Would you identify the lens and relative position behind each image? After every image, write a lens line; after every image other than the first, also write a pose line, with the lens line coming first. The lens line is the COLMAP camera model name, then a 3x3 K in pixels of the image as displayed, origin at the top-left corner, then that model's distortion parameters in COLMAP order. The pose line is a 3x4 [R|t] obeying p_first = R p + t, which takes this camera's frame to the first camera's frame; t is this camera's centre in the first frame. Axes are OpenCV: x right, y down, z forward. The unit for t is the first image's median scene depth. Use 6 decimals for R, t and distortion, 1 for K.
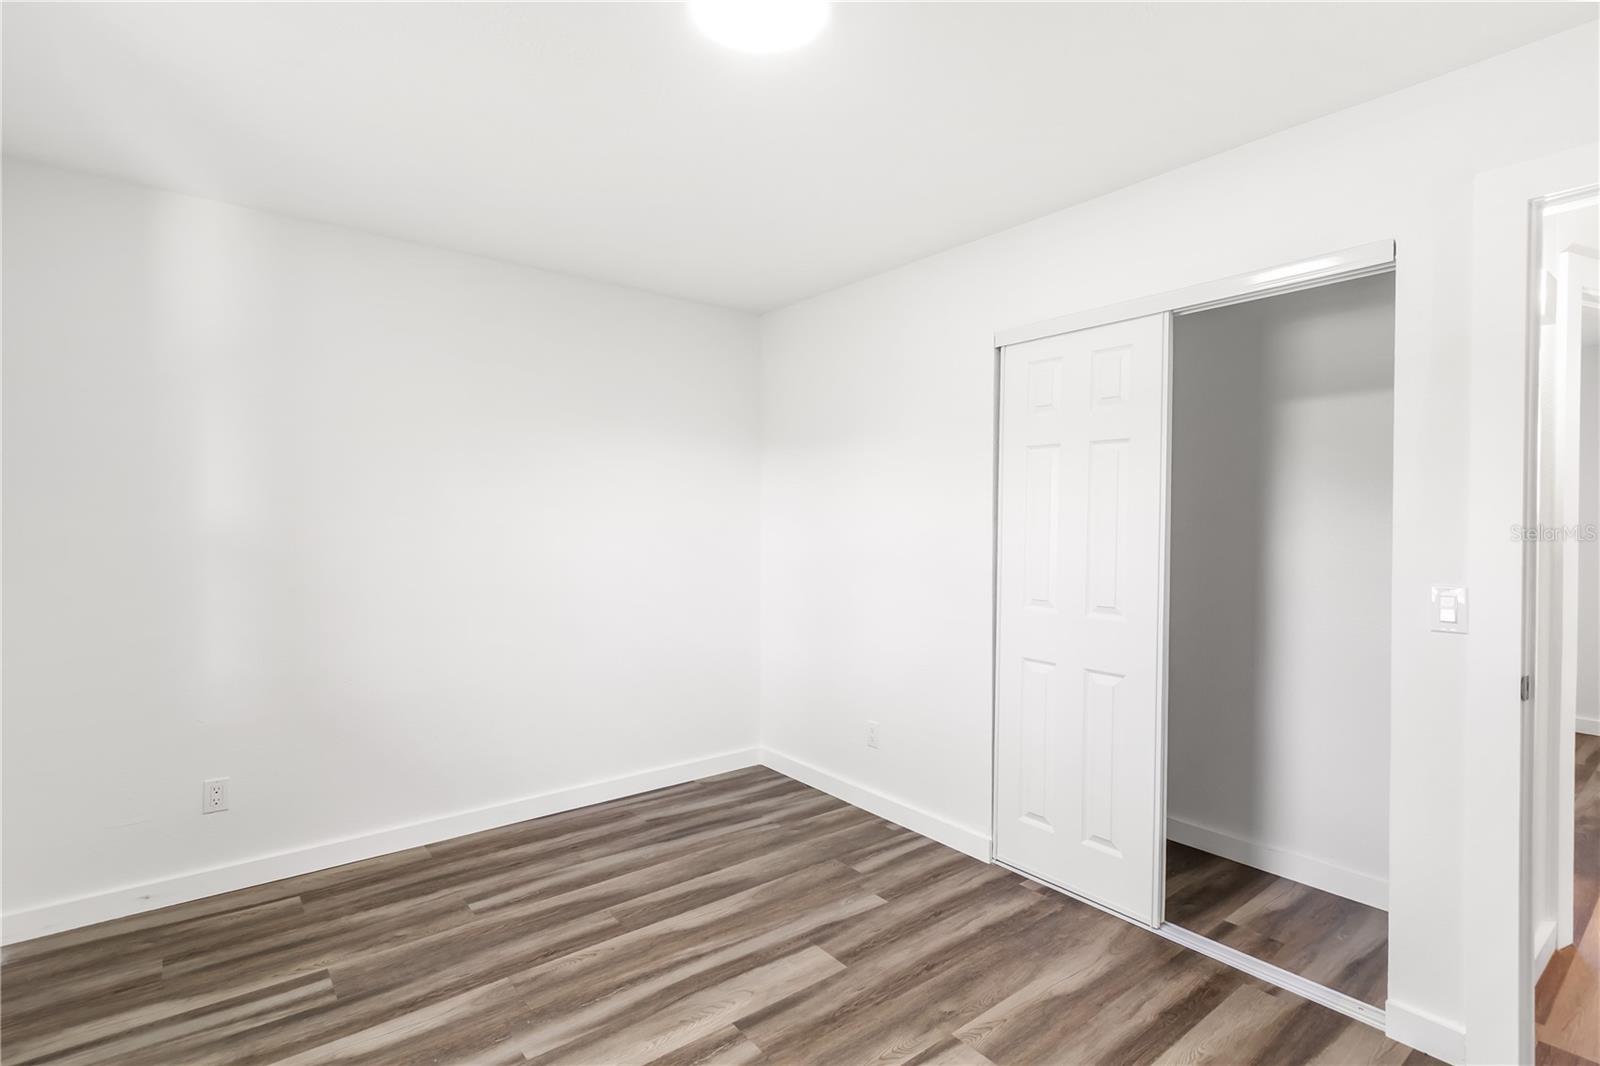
lens RADIAL K [[735.2, 0, 799.9], [0, 735.2, 520.9], [0, 0, 1]] dist [0.011965, -0.002786]
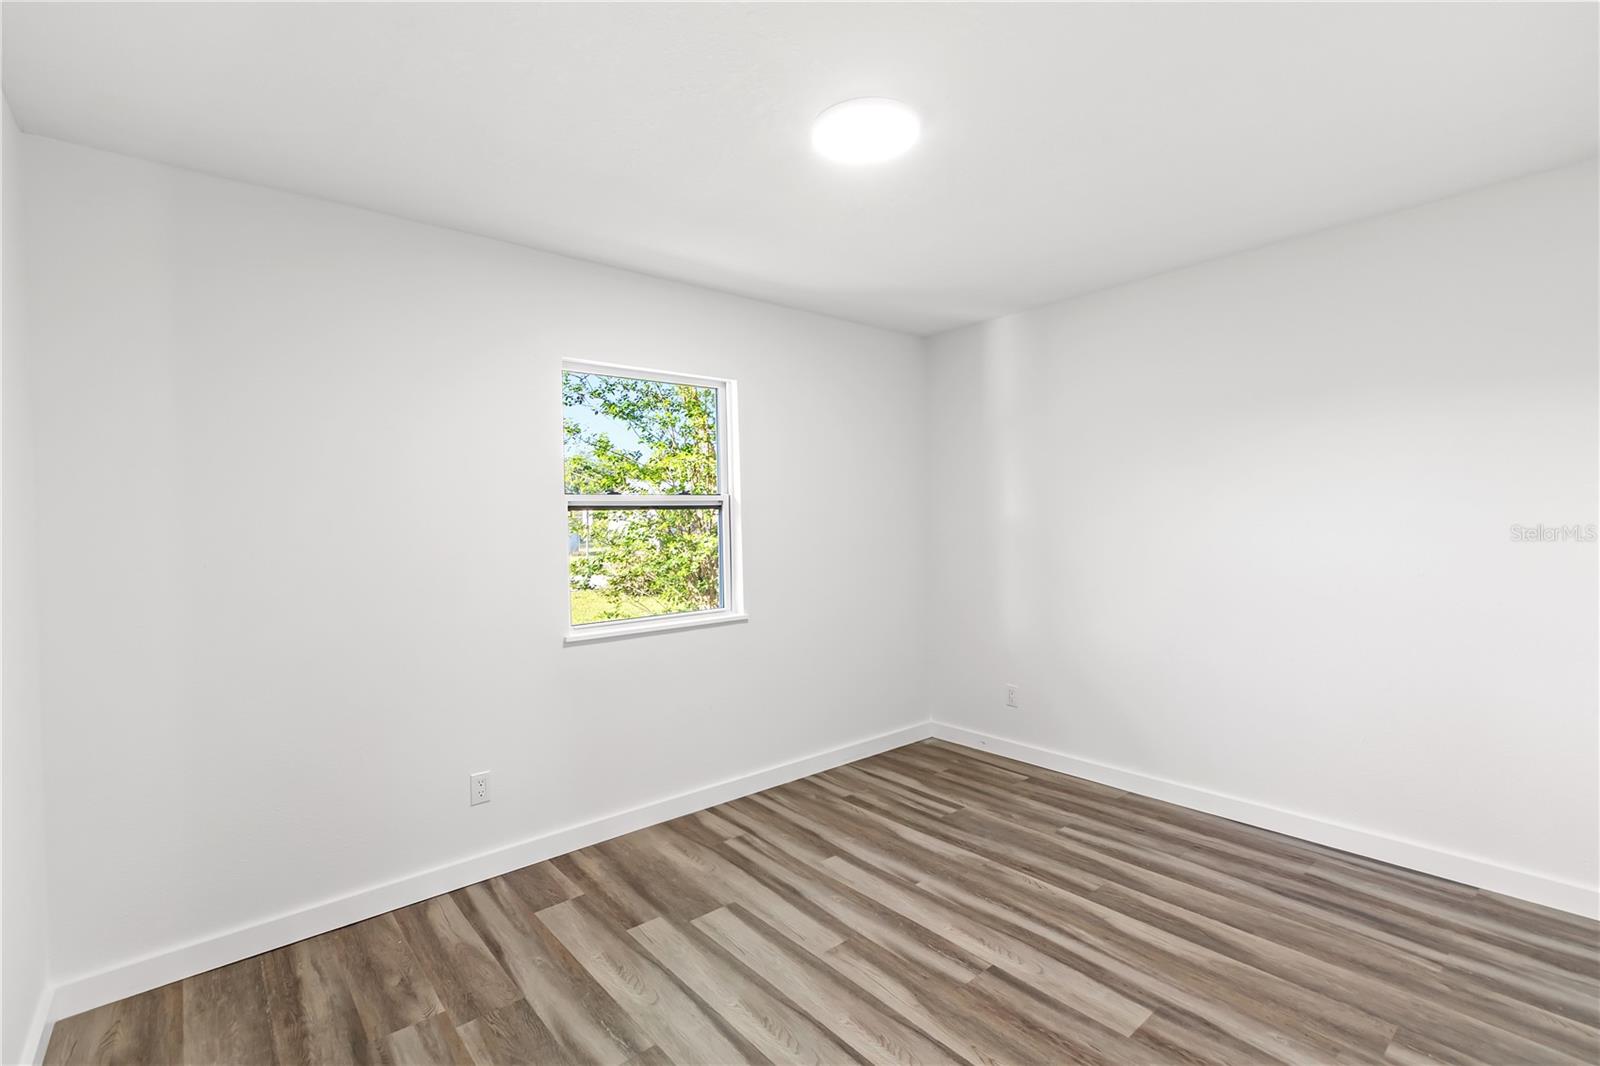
lens RADIAL K [[735.2, 0, 794.3], [0, 735.2, 536.9], [0, 0, 1]] dist [0.011965, -0.002786]
pose [[0.034974, 0.013240, -0.999301, 0.779532], [0.020548, 0.999691, 0.013964, 0.002510], [0.999177, -0.021022, 0.034691, 0.513320]]
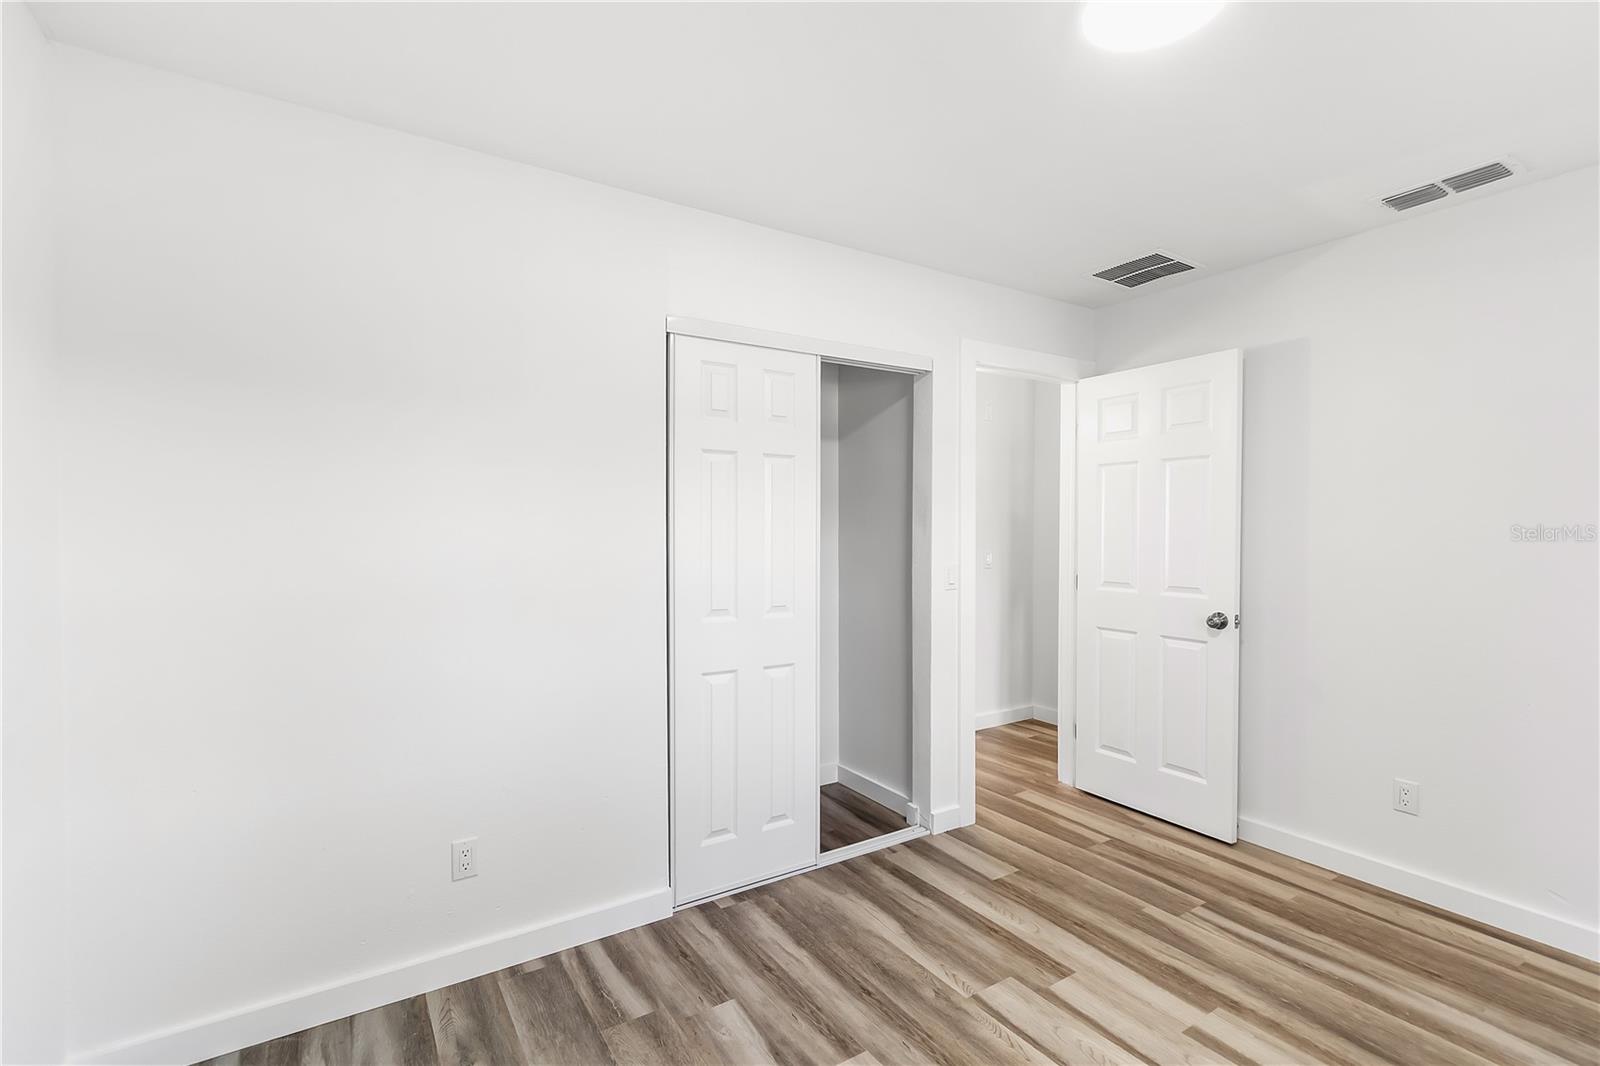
lens RADIAL K [[735.2, 0, 810.7], [0, 735.2, 531.6], [0, 0, 1]] dist [0.011965, -0.002786]
pose [[0.123006, -0.016020, 0.992277, -0.680169], [0.006433, 0.999862, 0.015345, -0.011163], [-0.992385, 0.004496, 0.123092, 0.826346]]
